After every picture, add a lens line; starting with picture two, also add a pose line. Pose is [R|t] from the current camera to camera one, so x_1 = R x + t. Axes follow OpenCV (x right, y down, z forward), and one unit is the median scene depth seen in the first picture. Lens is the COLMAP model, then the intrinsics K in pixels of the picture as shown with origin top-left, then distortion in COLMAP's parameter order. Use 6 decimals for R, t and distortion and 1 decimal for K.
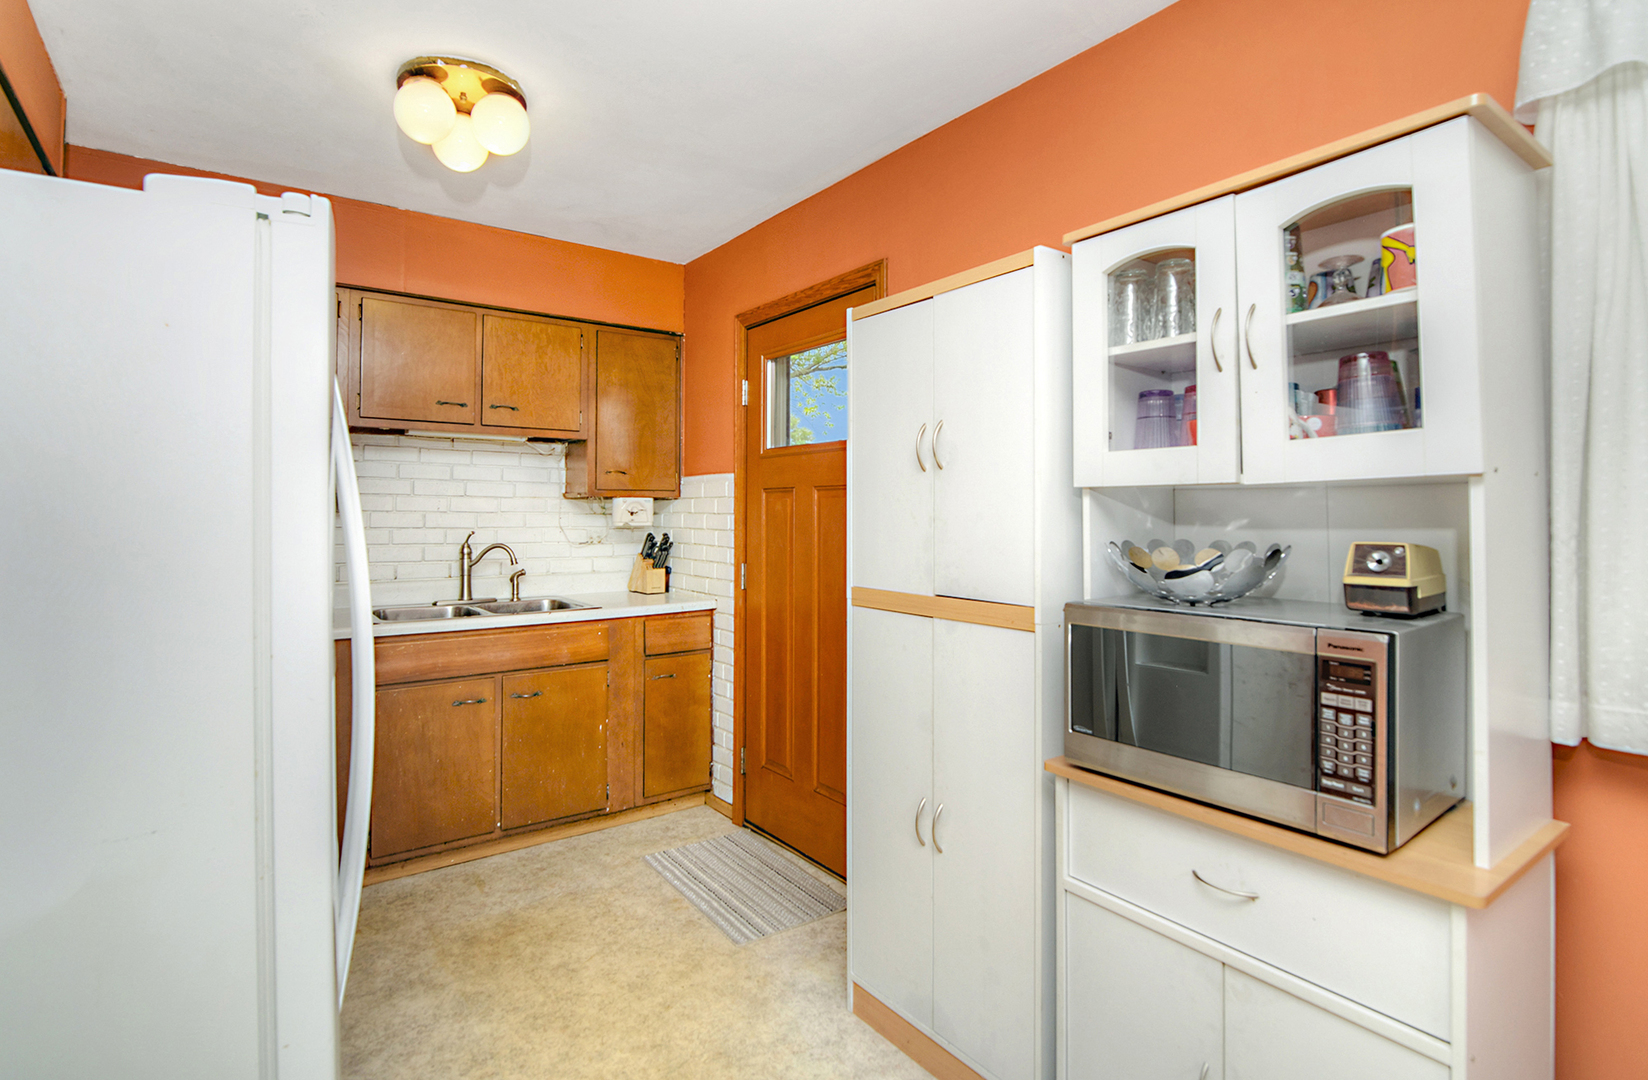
lens RADIAL K [[801.6, 0, 826.4], [0, 801.6, 490.4], [0, 0, 1]] dist [-0.001264, -0.000300]
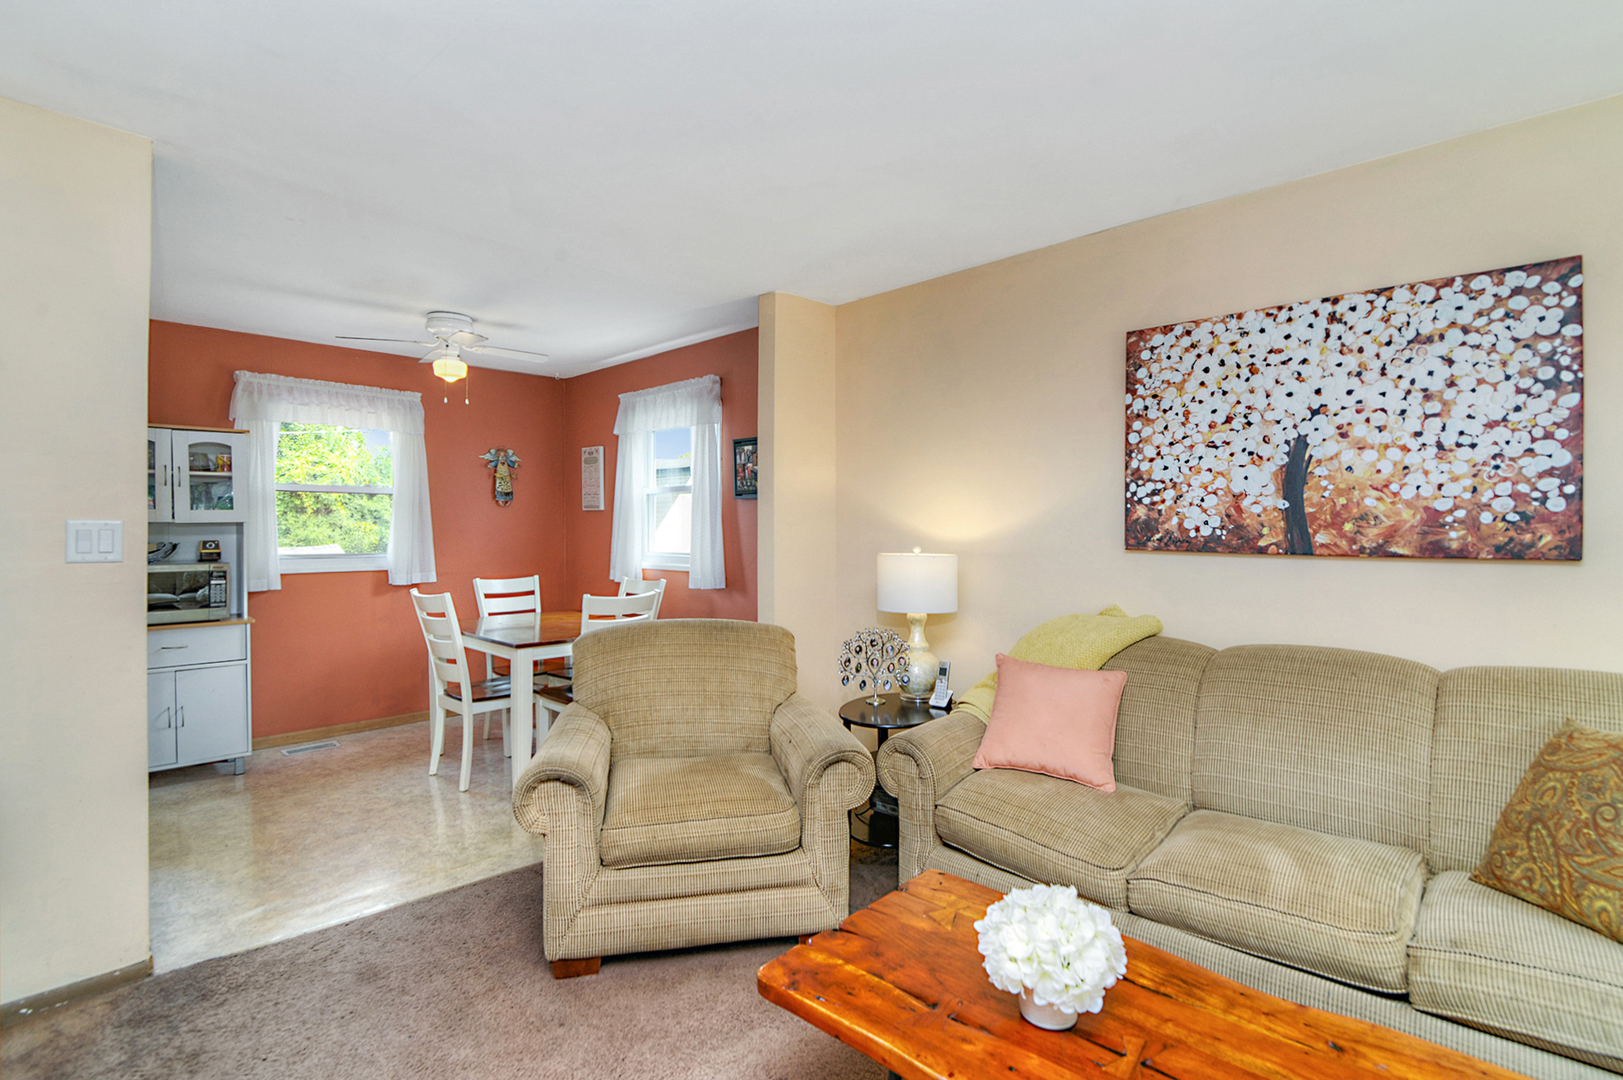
lens RADIAL K [[802.5, 0, 811.5], [0, 802.5, 540.0], [0, 0, 1]] dist [-0.004062, -0.000486]
pose [[-0.152840, -0.007654, 0.988221, -3.353315], [-0.018207, 0.999822, 0.004928, -0.000433], [-0.988083, -0.017239, -0.152952, -1.114275]]
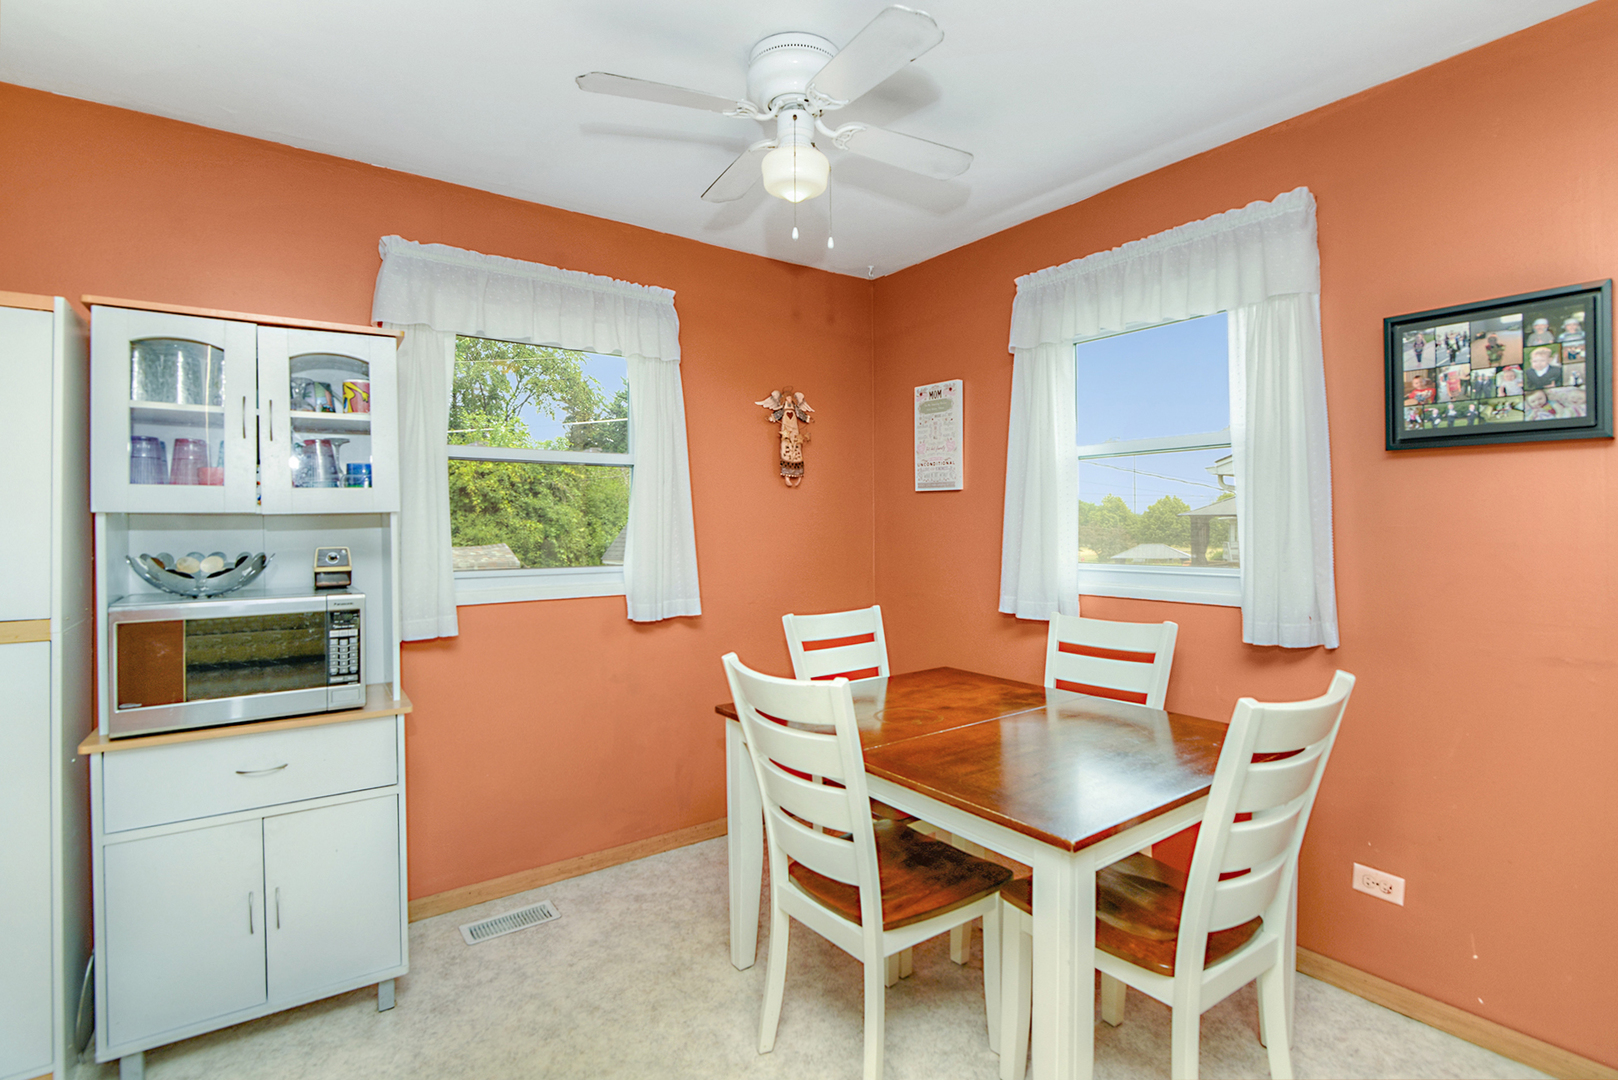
lens RADIAL K [[800.0, 0, 809.0], [0, 800.0, 540.0], [0, 0, 1]] dist [-0.004062, -0.000486]
pose [[0.010360, -0.012039, 0.999874, -1.153605], [-0.011610, 0.999859, 0.012160, 0.015214], [-0.999879, -0.011734, 0.010219, -0.084669]]
